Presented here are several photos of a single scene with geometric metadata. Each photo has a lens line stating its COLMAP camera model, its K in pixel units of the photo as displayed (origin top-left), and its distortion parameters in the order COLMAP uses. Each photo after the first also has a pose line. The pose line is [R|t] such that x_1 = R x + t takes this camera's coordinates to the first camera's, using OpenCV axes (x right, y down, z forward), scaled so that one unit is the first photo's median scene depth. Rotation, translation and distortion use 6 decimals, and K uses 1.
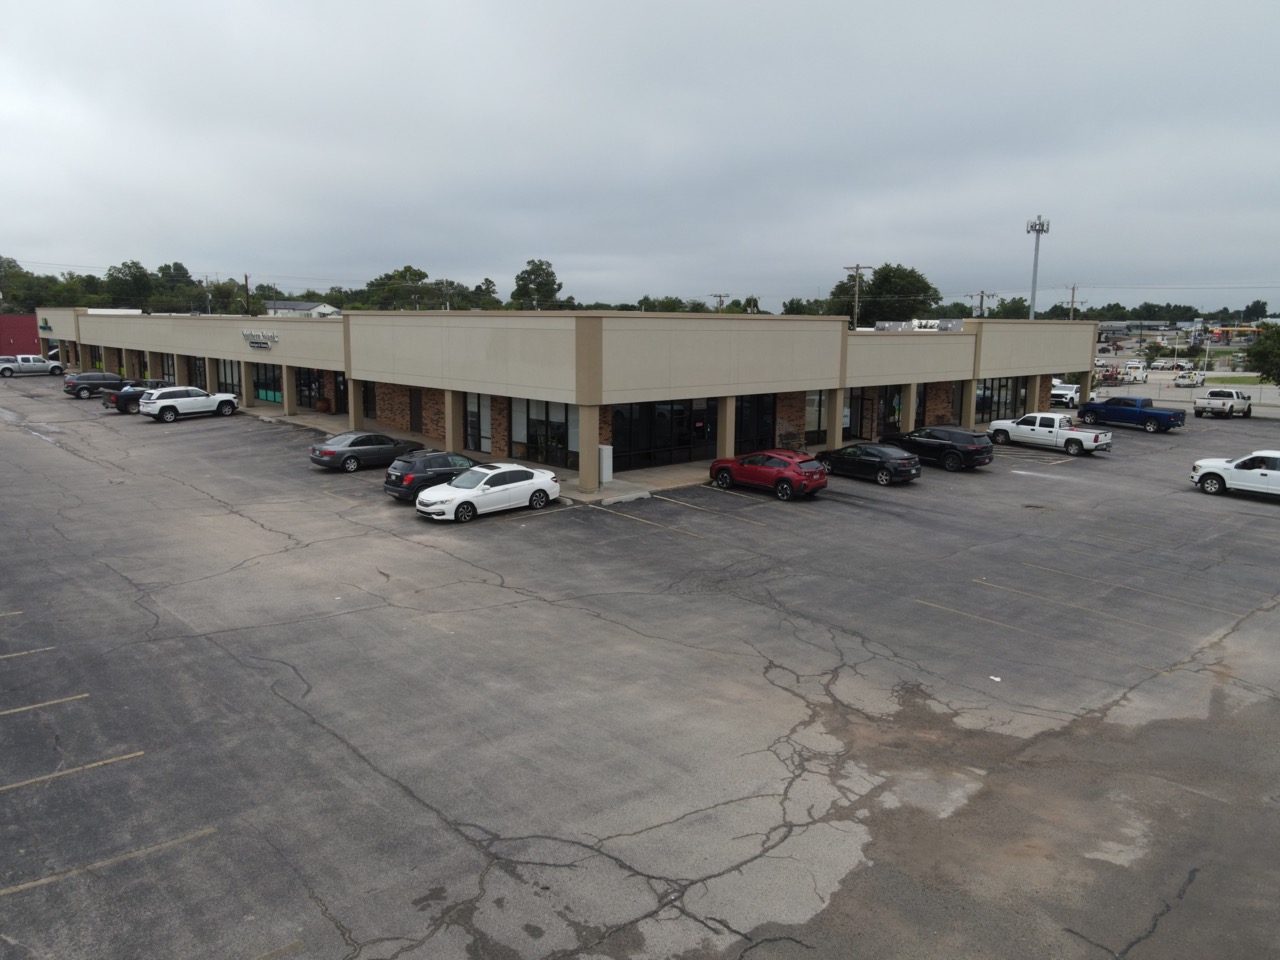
lens RADIAL K [[935.2, 0, 640.0], [0, 935.2, 480.0], [0, 0, 1]] dist [-0.005816, 0.043605]
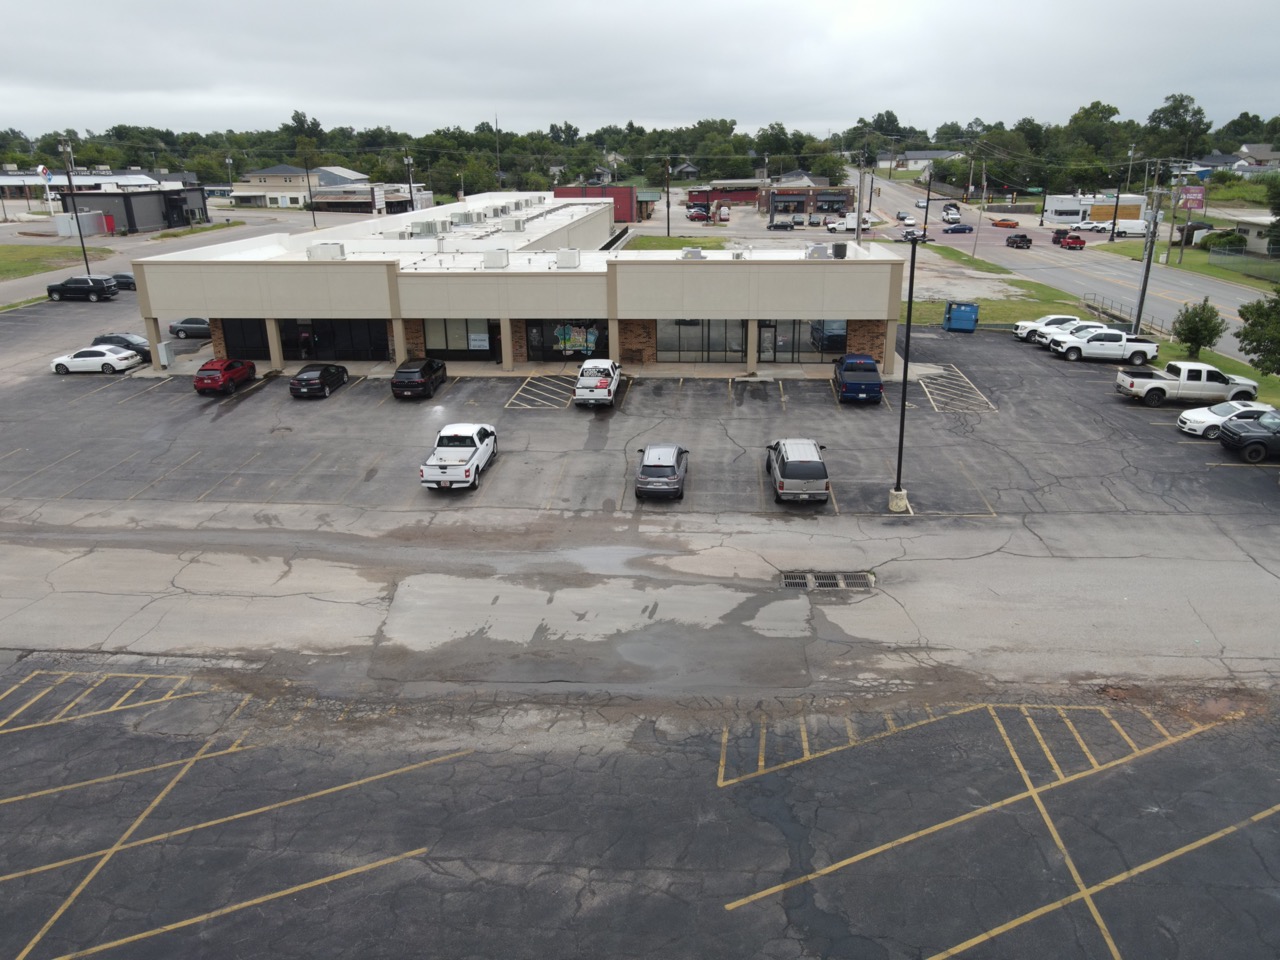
lens RADIAL K [[935.2, 0, 640.0], [0, 935.2, 480.0], [0, 0, 1]] dist [-0.005816, 0.043605]
pose [[0.674611, 0.226774, -0.702476, 1.584041], [-0.104513, 0.971398, 0.213221, -0.219343], [0.730737, -0.070423, 0.679017, 0.435982]]
